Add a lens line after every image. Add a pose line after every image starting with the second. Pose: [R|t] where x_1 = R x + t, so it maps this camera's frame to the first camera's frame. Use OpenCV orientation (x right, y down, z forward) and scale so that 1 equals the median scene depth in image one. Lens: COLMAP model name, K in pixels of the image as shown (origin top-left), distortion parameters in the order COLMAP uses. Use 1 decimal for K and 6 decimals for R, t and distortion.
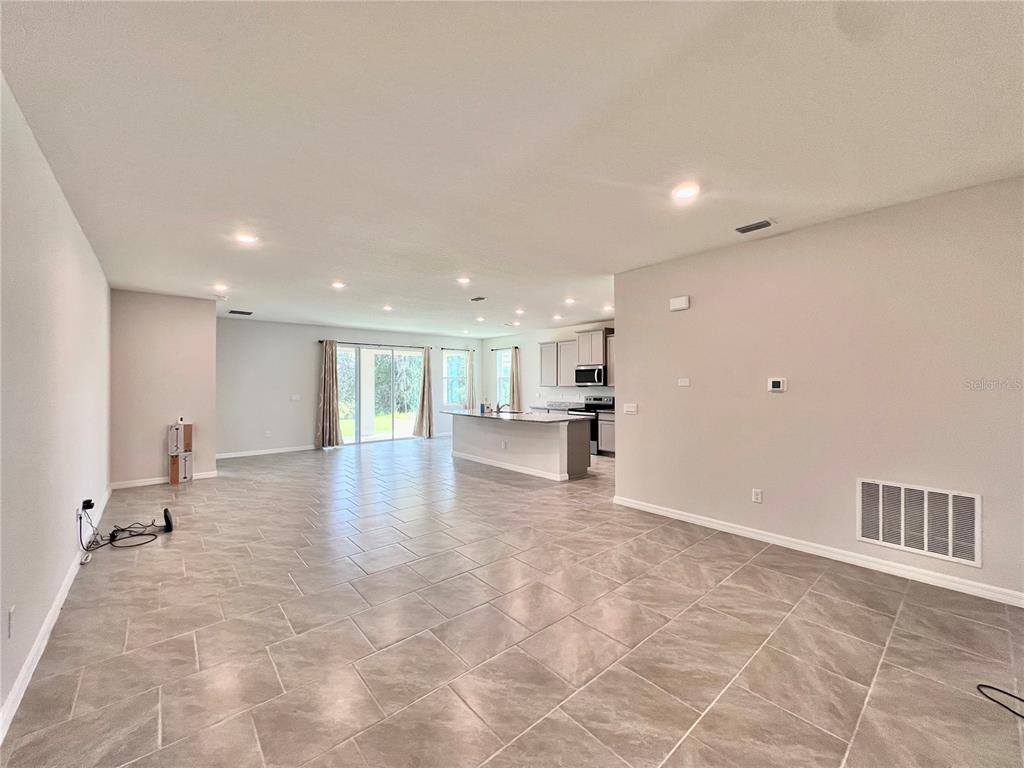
lens RADIAL K [[406.8, 0, 505.0], [0, 406.8, 383.7], [0, 0, 1]] dist [0.001841, -0.000031]
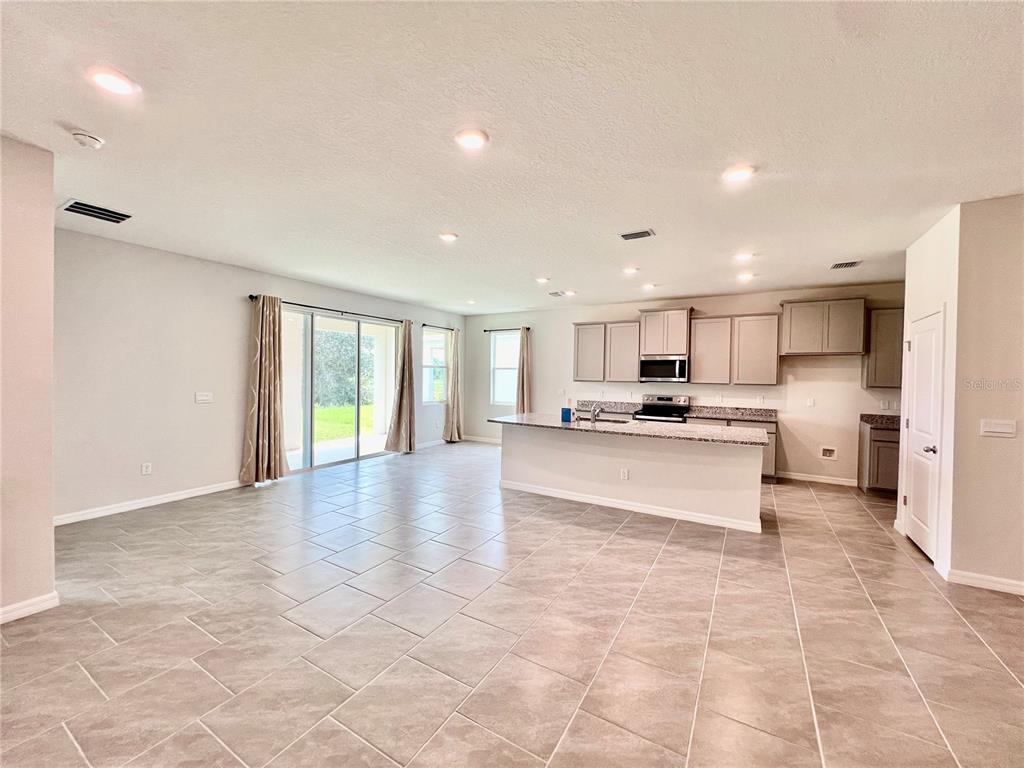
lens RADIAL K [[406.8, 0, 509.1], [0, 406.8, 383.2], [0, 0, 1]] dist [0.001841, -0.000031]
pose [[0.946627, 0.011479, 0.322128, -0.296543], [-0.018196, 0.999675, 0.017851, -0.000298], [-0.321818, -0.022760, 0.946528, 0.346339]]
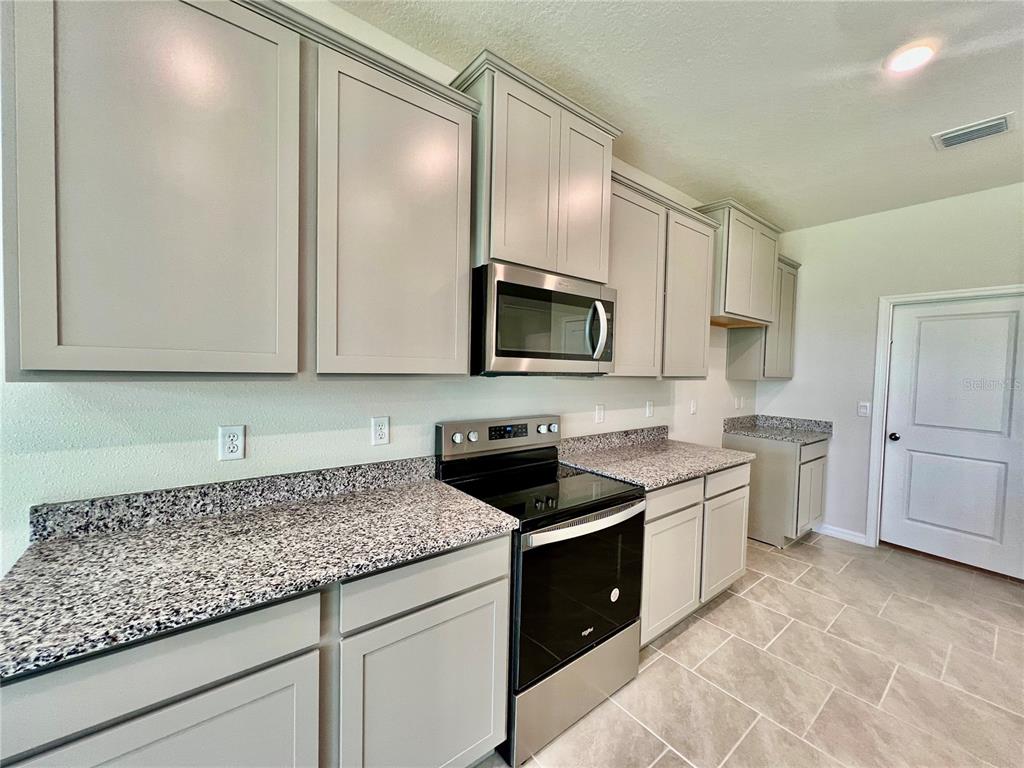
lens RADIAL K [[406.8, 0, 508.7], [0, 406.8, 383.4], [0, 0, 1]] dist [0.001841, -0.000031]
pose [[0.031996, -0.034756, 0.998884, -0.001455], [-0.021146, 0.999148, 0.035442, 0.003141], [-0.999264, -0.022257, 0.031234, 0.963226]]
